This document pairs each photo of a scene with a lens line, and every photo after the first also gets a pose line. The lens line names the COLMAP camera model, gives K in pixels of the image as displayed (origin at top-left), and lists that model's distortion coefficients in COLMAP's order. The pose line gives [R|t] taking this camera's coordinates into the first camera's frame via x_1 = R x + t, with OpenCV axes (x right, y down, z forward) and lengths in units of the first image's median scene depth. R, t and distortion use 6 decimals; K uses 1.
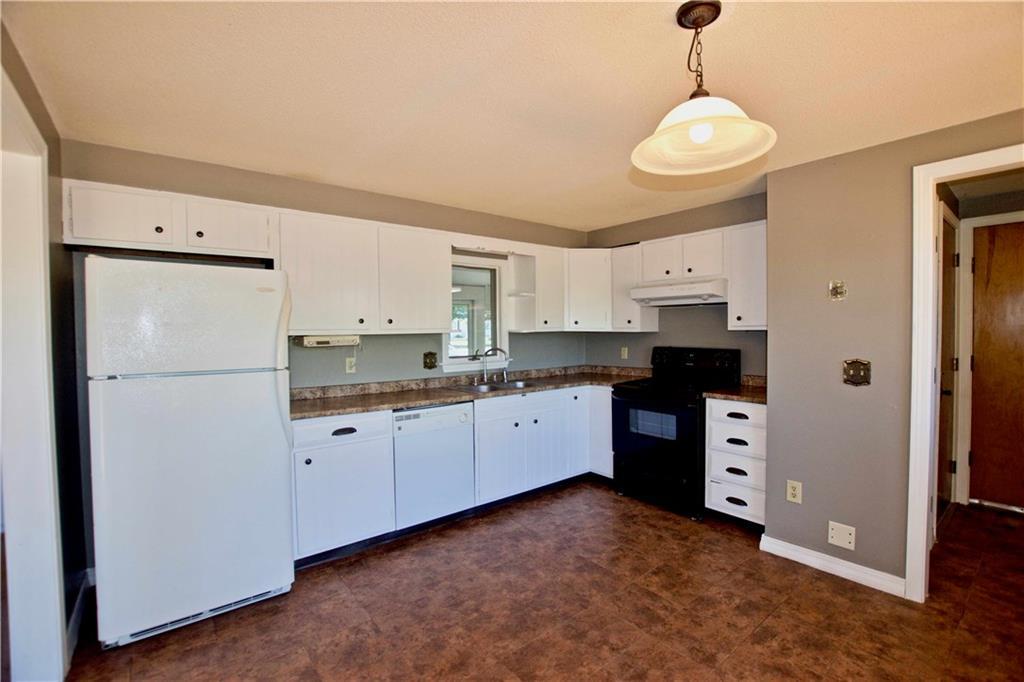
lens RADIAL K [[454.4, 0, 515.1], [0, 454.4, 341.6], [0, 0, 1]] dist [-0.024863, 0.003499]
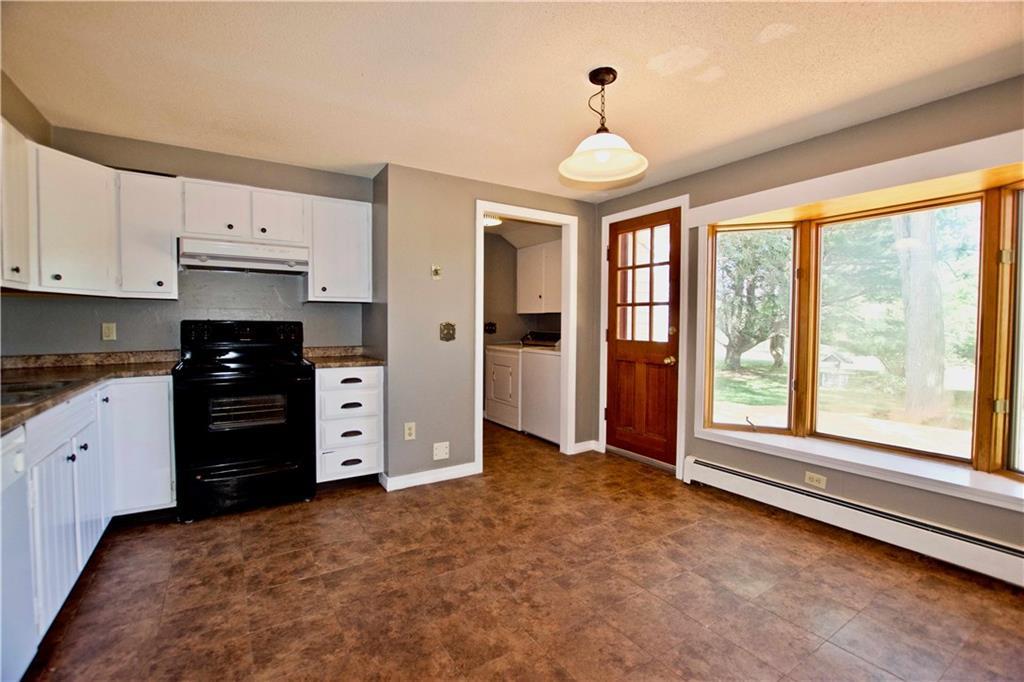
lens RADIAL K [[454.4, 0, 515.1], [0, 454.4, 342.8], [0, 0, 1]] dist [-0.024863, 0.003499]
pose [[0.111225, -0.031425, 0.993298, -0.575683], [0.021128, 0.999349, 0.029250, 0.059454], [-0.993571, 0.017733, 0.111817, 0.564535]]
